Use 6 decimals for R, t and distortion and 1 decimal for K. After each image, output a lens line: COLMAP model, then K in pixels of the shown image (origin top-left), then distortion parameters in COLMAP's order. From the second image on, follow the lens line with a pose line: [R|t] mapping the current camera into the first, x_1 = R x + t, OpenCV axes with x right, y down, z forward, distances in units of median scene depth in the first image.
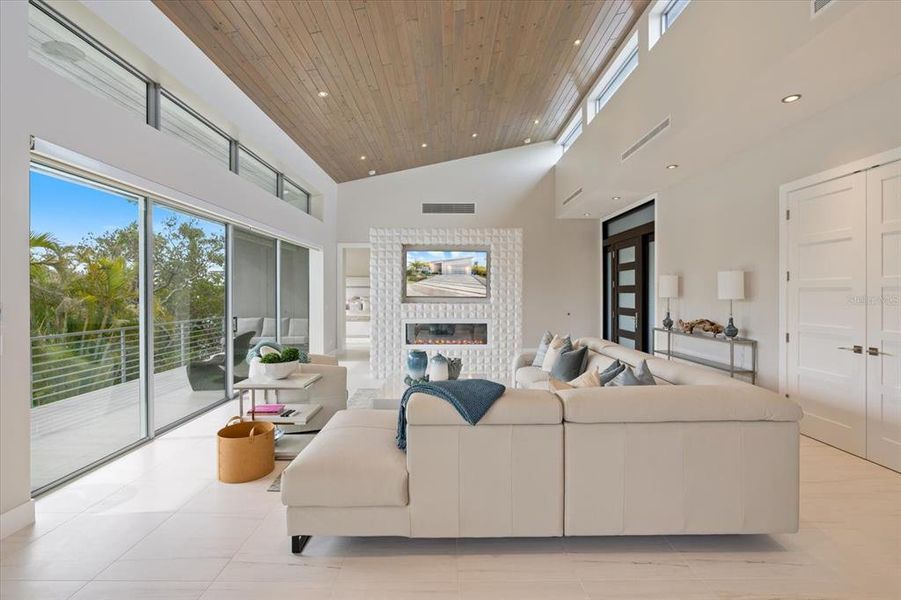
lens RADIAL K [[378.9, 0, 442.3], [0, 378.9, 294.4], [0, 0, 1]] dist [-0.007034, 0.000344]
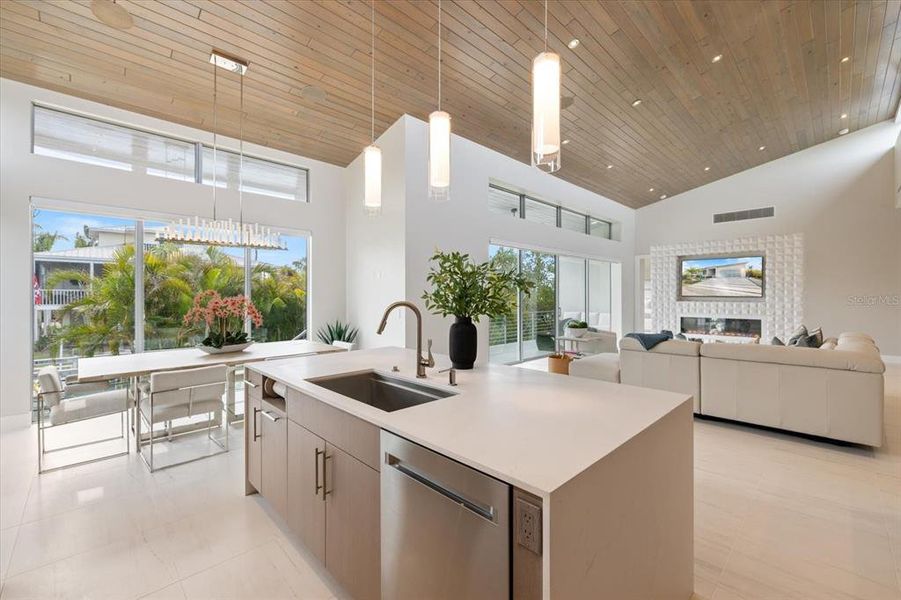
lens RADIAL K [[378.9, 0, 445.2], [0, 378.9, 294.9], [0, 0, 1]] dist [-0.007034, 0.000344]
pose [[0.679370, -0.003839, -0.733786, 0.300851], [-0.001062, 0.999980, -0.006215, 0.010159], [0.733796, 0.005002, 0.679352, -0.462312]]
